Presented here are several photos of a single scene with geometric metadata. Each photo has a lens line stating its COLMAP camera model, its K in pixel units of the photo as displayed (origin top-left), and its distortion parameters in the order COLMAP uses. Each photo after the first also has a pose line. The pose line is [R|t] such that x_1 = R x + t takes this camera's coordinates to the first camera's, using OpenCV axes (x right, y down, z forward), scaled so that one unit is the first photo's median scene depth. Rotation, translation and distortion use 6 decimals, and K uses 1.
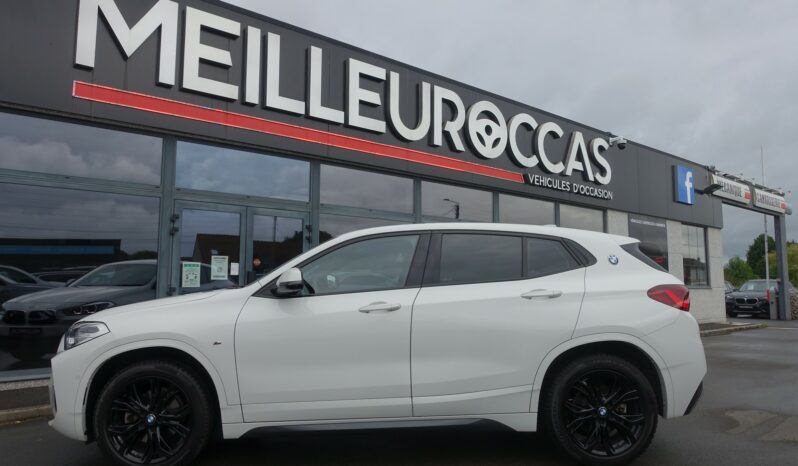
lens RADIAL K [[551.6, 0, 397.2], [0, 551.6, 234.7], [0, 0, 1]] dist [-0.010492, 0.008676]
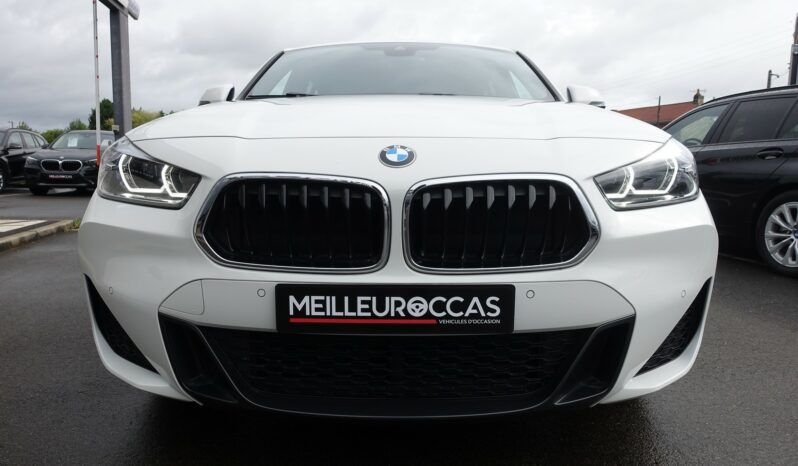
lens RADIAL K [[551.6, 0, 396.9], [0, 551.6, 233.4], [0, 0, 1]] dist [-0.010492, 0.008676]
pose [[0.483472, -0.104786, 0.869066, 0.329094], [-0.102261, 0.979250, 0.174961, 0.059393], [-0.869366, -0.173460, 0.462724, 0.466673]]
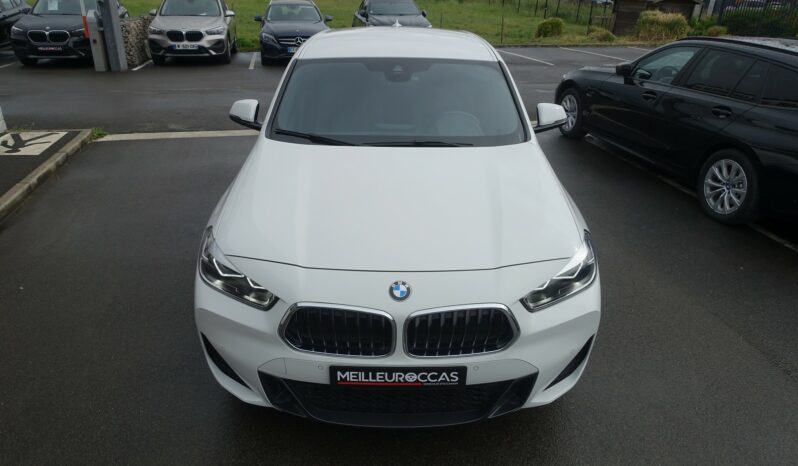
lens RADIAL K [[551.6, 0, 397.8], [0, 551.6, 237.0], [0, 0, 1]] dist [-0.010492, 0.008676]
pose [[0.470332, -0.359551, 0.805922, 0.306182], [-0.111857, 0.881582, 0.458585, 0.007948], [-0.875372, -0.305836, 0.374418, 0.462362]]
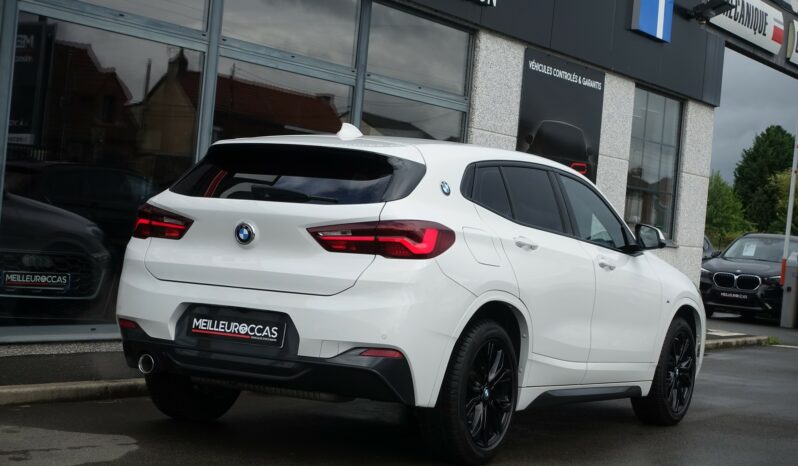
lens RADIAL K [[1559.8, 0, 398.5], [0, 1559.8, 232.8], [0, 0, 1]] dist [-0.050875, 0.000000]
pose [[0.933231, 0.074889, 0.351384, -0.034567], [-0.115429, 0.988680, 0.095852, -0.001675], [-0.340228, -0.130012, 0.931312, -0.024091]]
